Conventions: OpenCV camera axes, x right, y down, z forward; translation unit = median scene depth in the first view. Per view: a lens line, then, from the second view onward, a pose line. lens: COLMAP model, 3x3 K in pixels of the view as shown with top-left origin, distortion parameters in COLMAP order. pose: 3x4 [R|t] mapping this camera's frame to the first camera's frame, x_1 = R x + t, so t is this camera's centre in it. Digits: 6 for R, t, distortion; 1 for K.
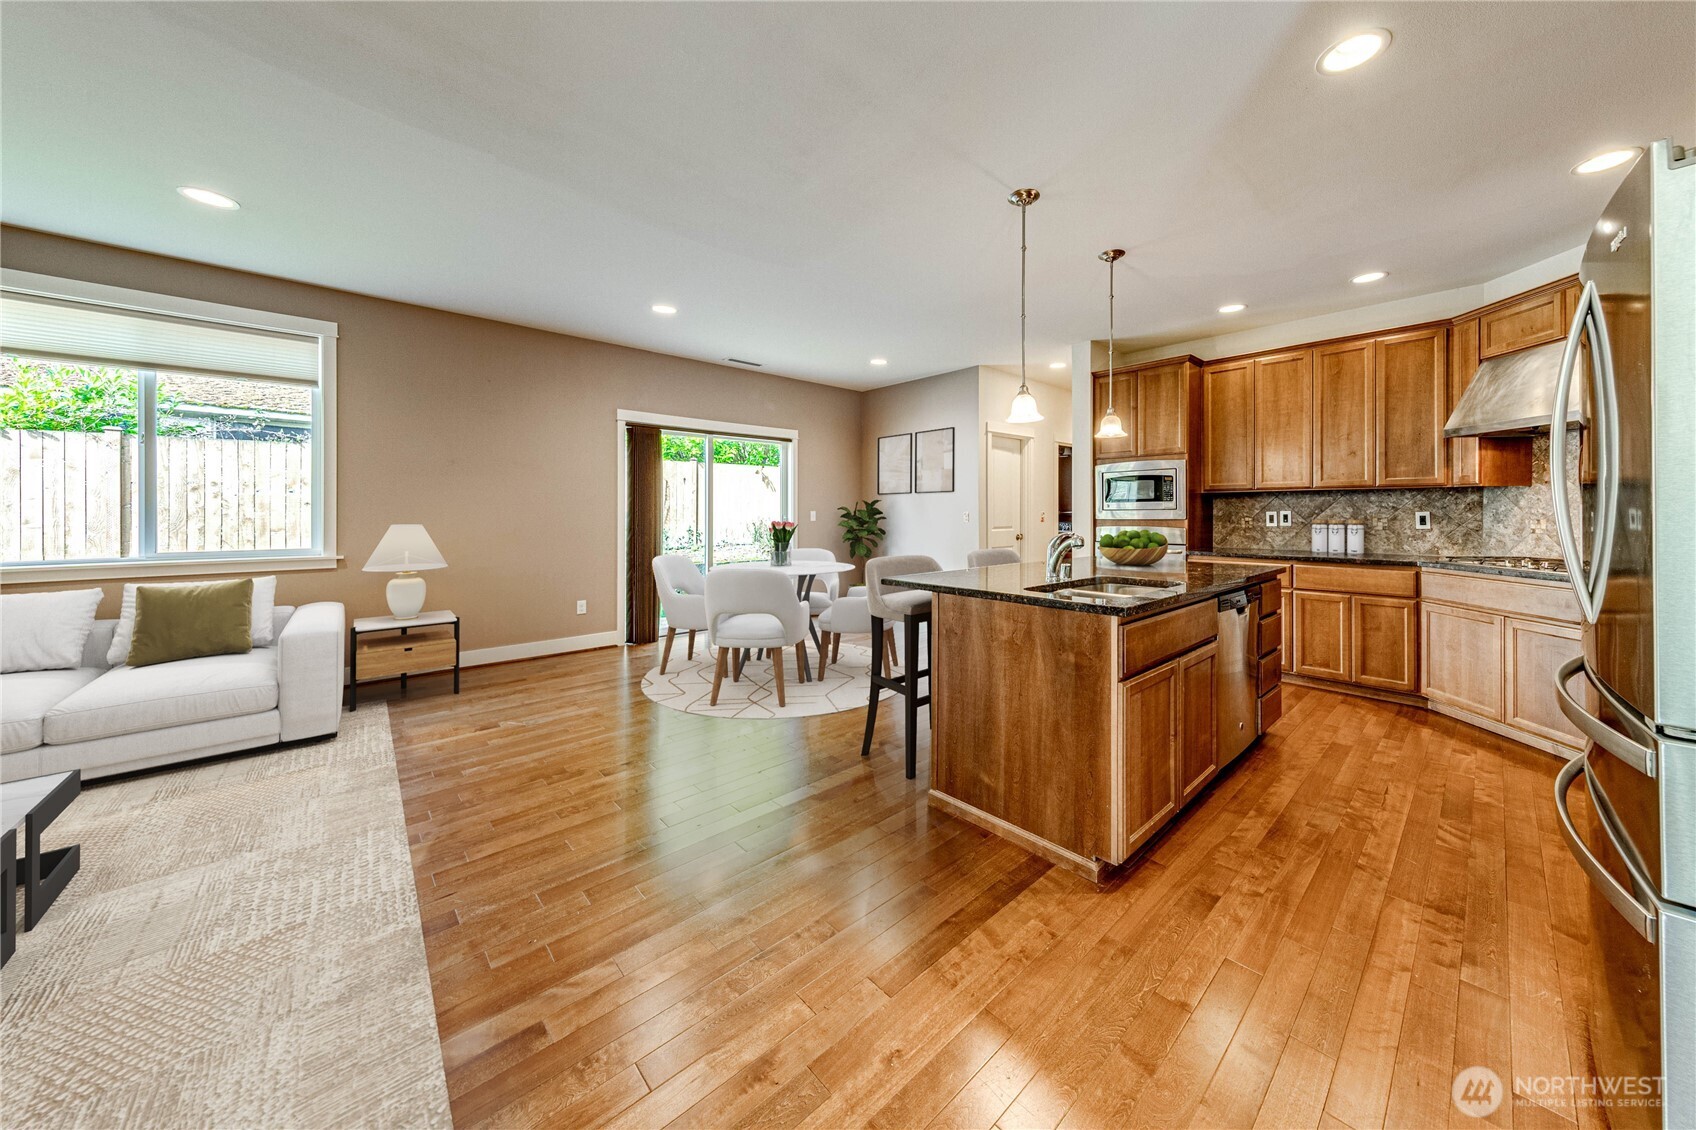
lens RADIAL K [[589.5, 0, 936.8], [0, 589.5, 517.9], [0, 0, 1]] dist [0.006017, -0.000035]
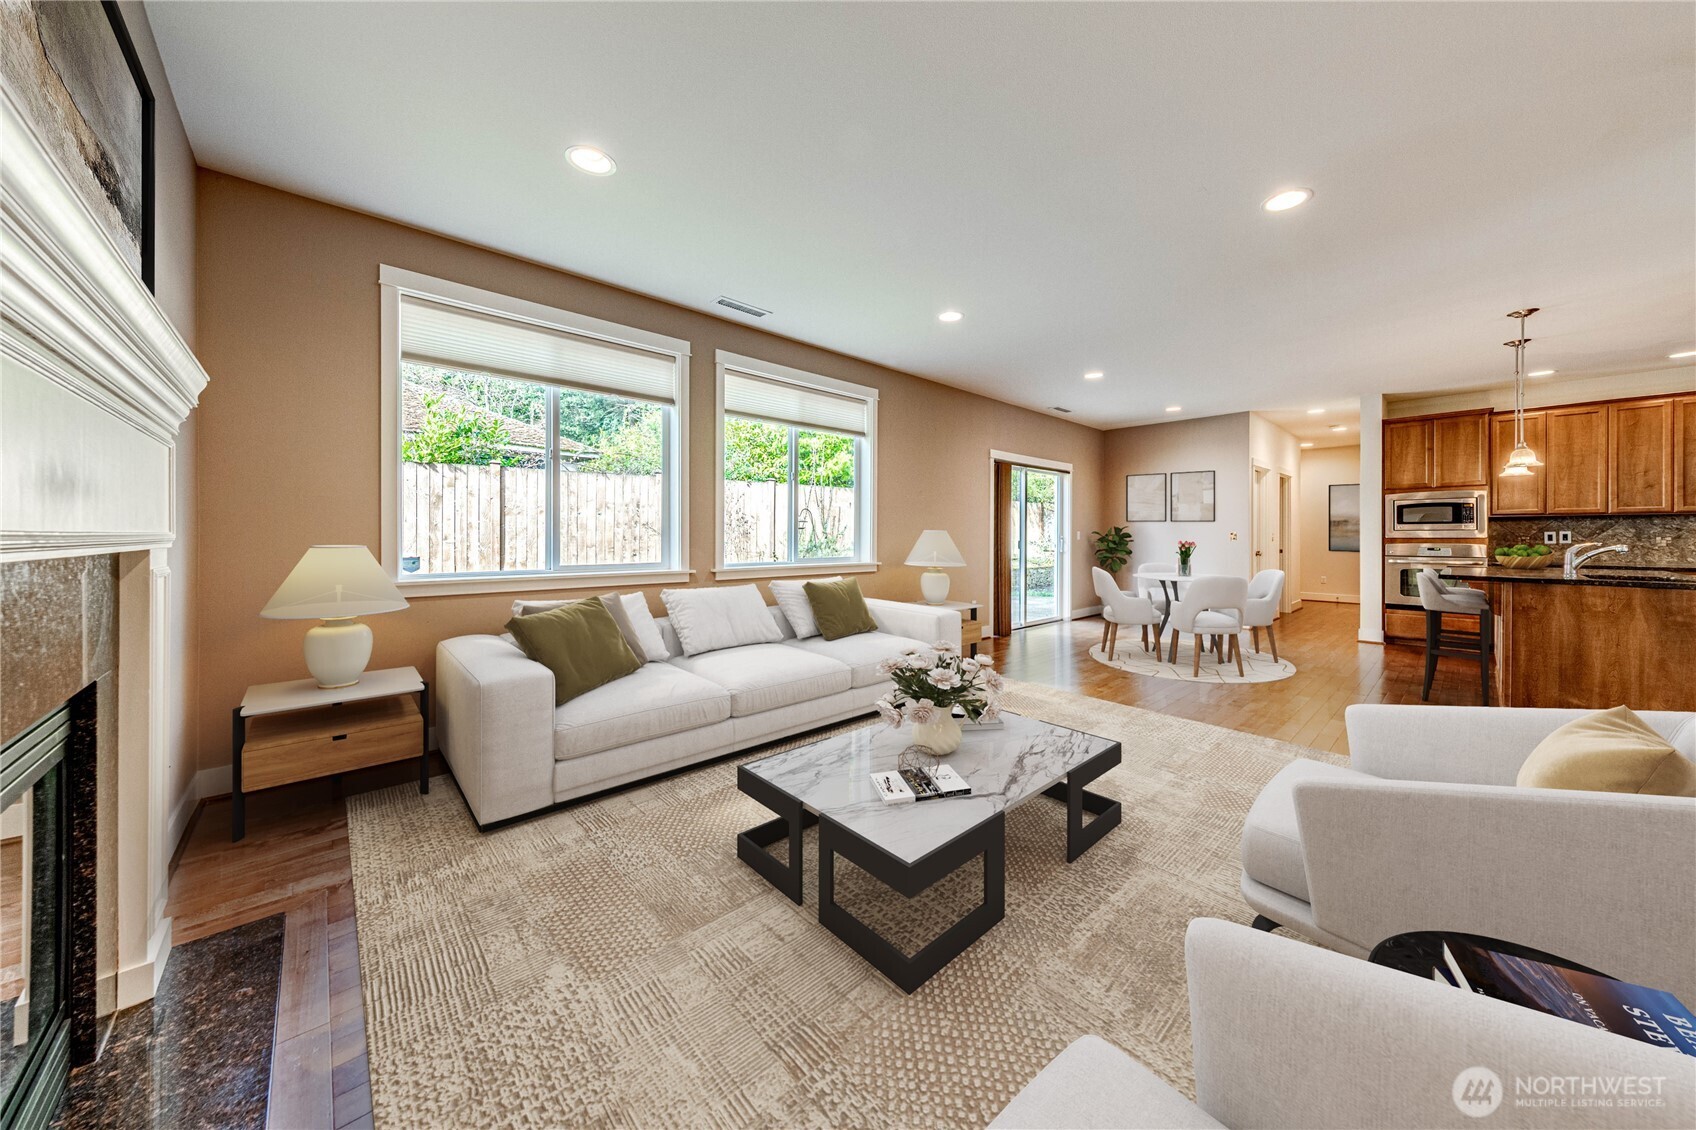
lens RADIAL K [[585.8, 0, 888.7], [0, 585.8, 536.3], [0, 0, 1]] dist [0.000510, -0.000080]
pose [[0.999651, 0.003300, -0.026222, -0.816031], [-0.003497, 0.999966, -0.007493, 0.013088], [0.026196, 0.007582, 0.999628, -0.284665]]
